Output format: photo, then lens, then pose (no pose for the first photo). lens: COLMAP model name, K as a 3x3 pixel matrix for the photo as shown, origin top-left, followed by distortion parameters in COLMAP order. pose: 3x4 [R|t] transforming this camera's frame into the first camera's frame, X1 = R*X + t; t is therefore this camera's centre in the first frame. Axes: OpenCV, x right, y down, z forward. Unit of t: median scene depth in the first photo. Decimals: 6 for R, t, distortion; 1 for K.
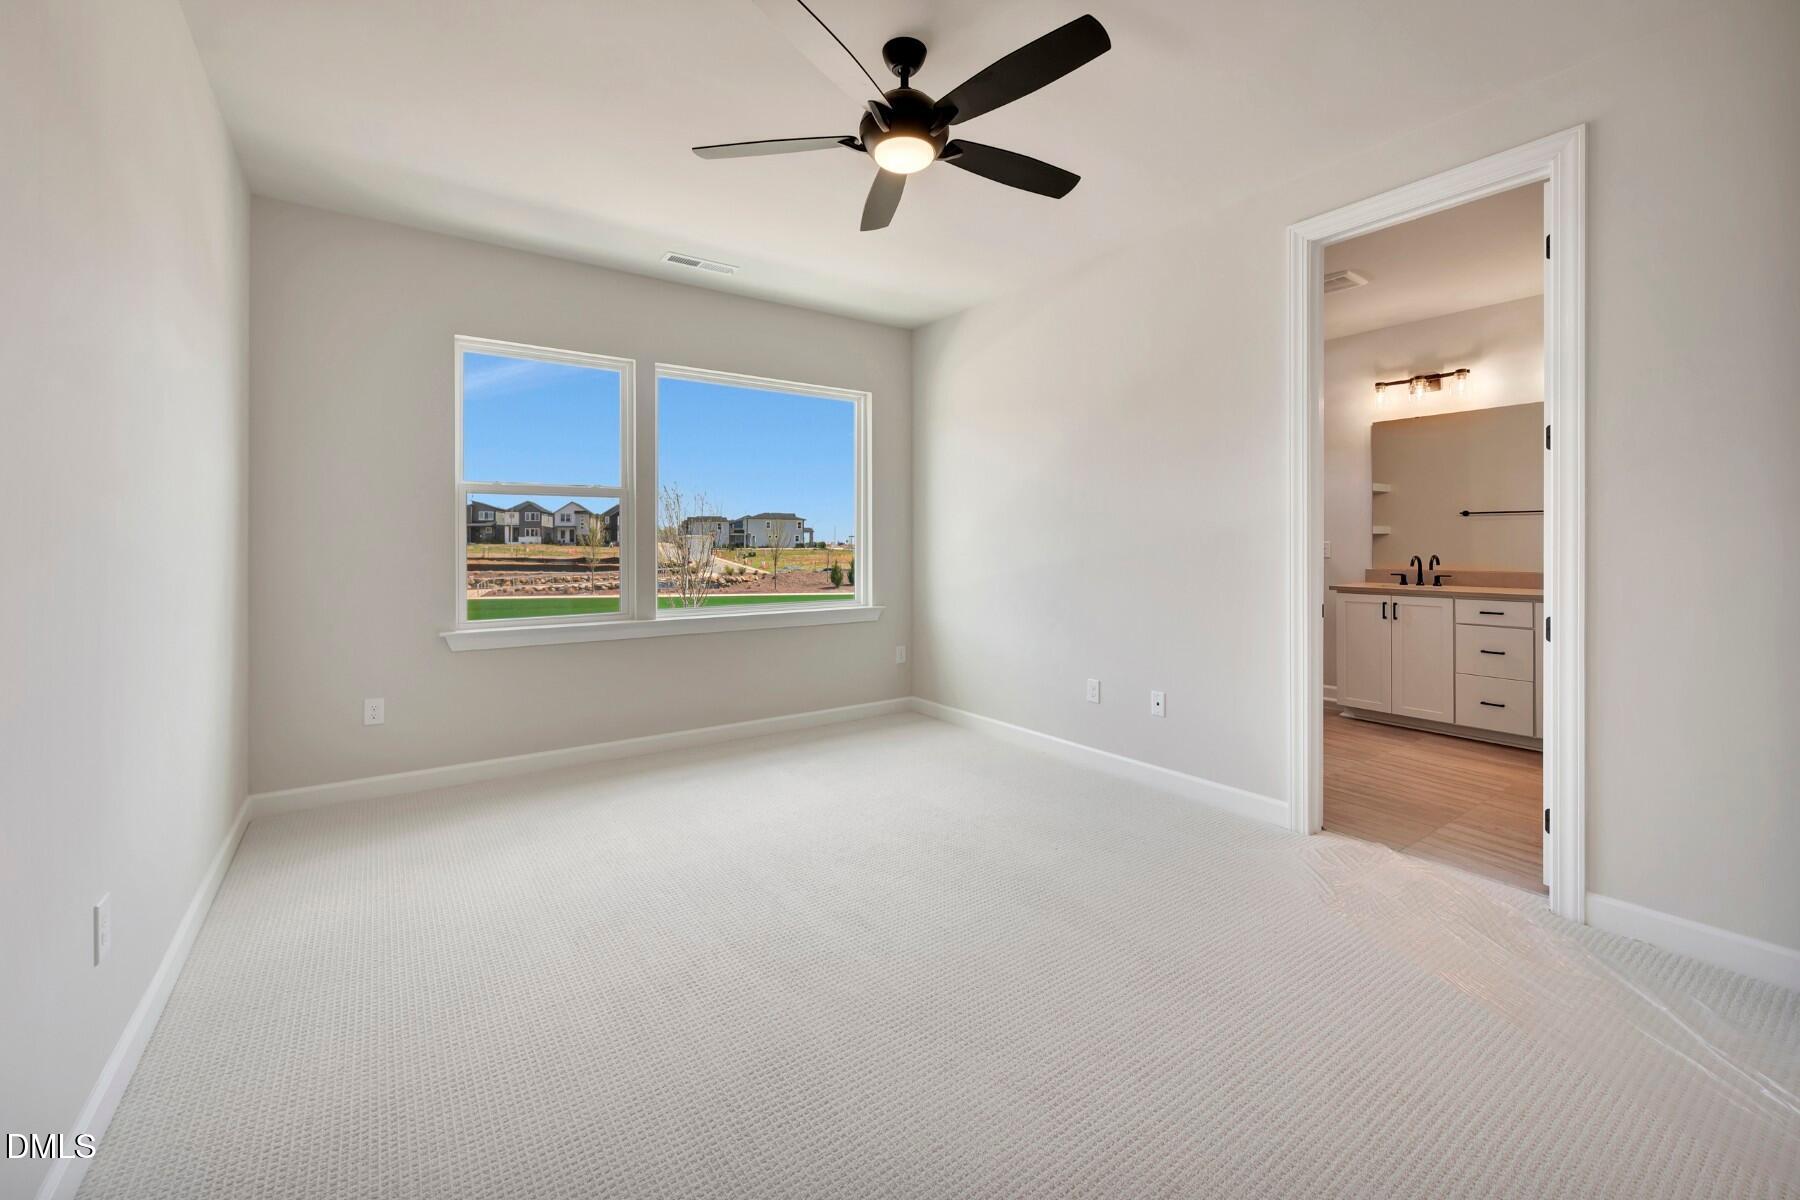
lens RADIAL K [[725.4, 0, 918.5], [0, 725.4, 546.4], [0, 0, 1]] dist [-0.001549, 0.000849]
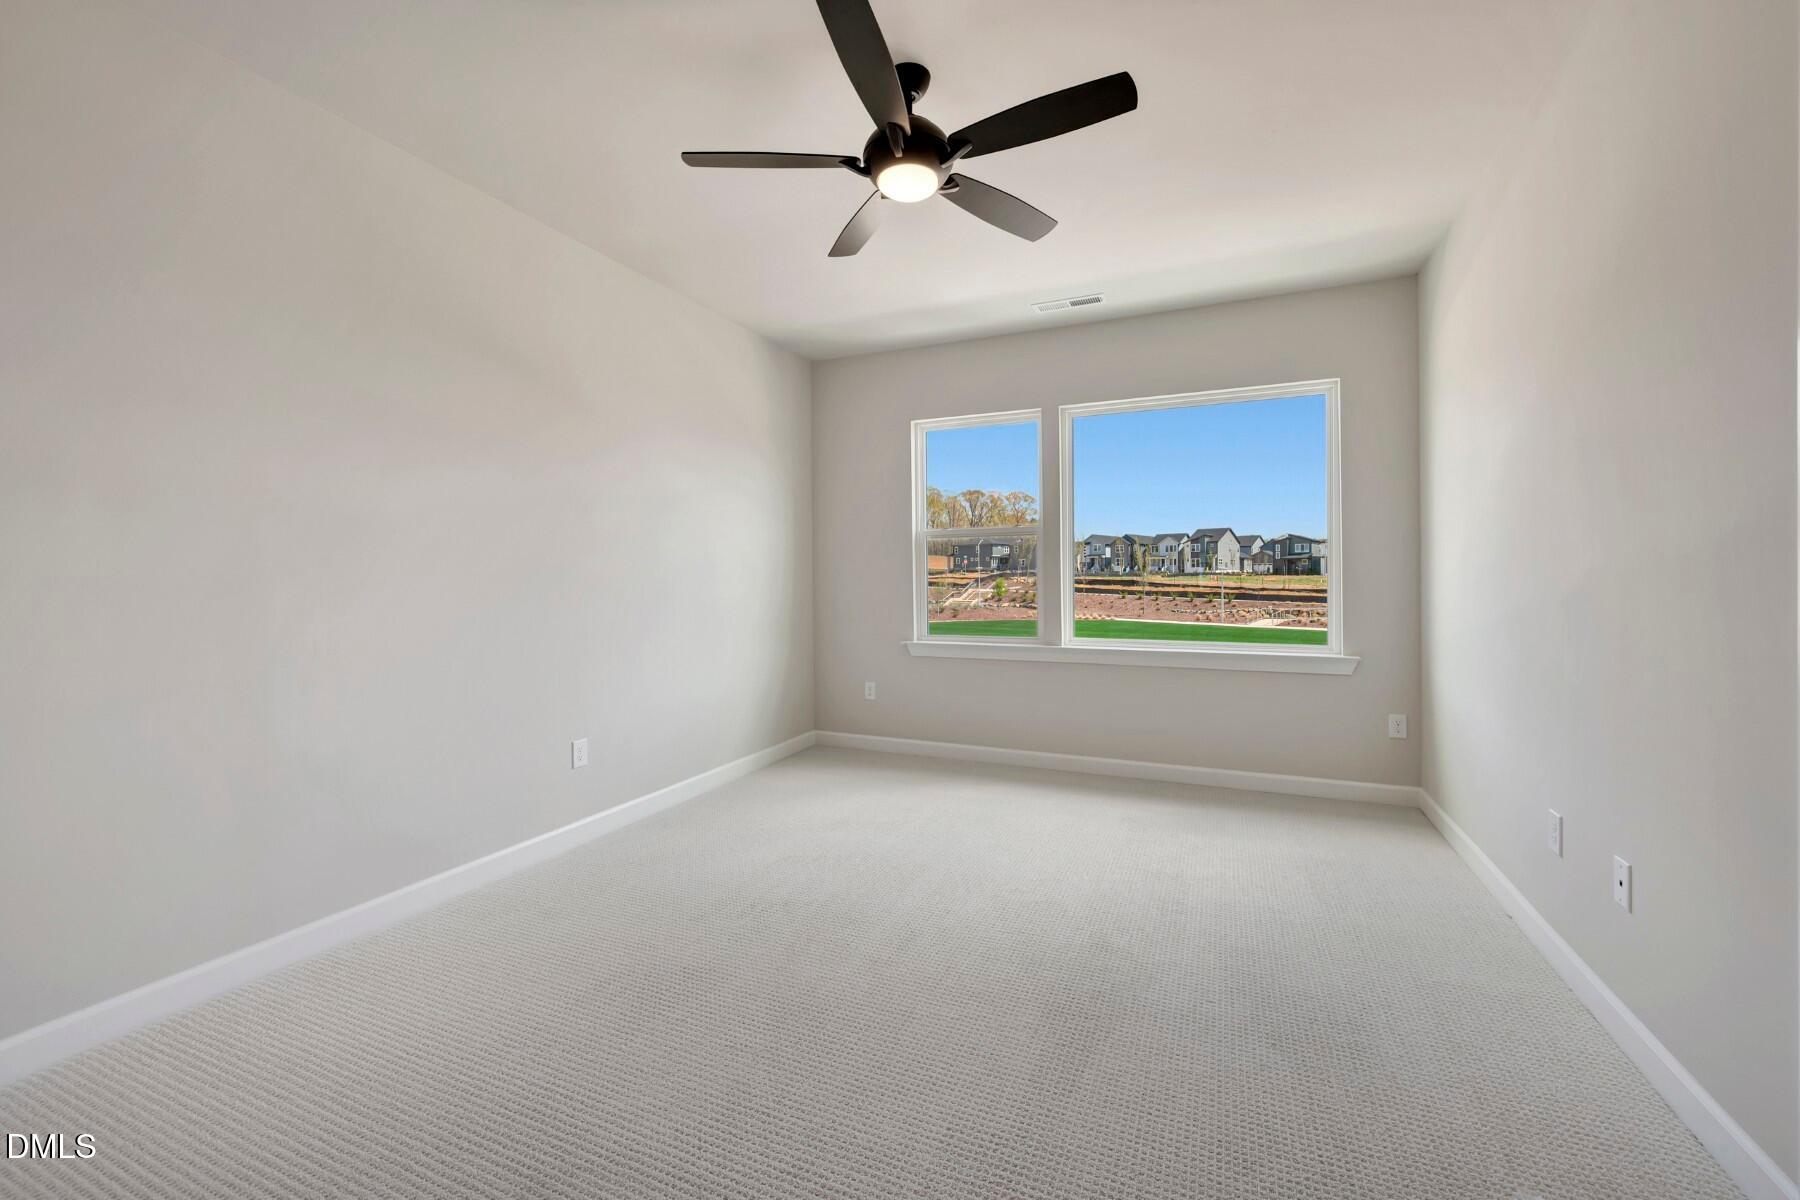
lens RADIAL K [[725.4, 0, 906.2], [0, 725.4, 574.4], [0, 0, 1]] dist [-0.001549, 0.000849]
pose [[0.504432, -0.005683, -0.863433, 0.355163], [0.001833, 0.999983, -0.005511, 0.000776], [0.863449, 0.001197, 0.504434, 0.209079]]
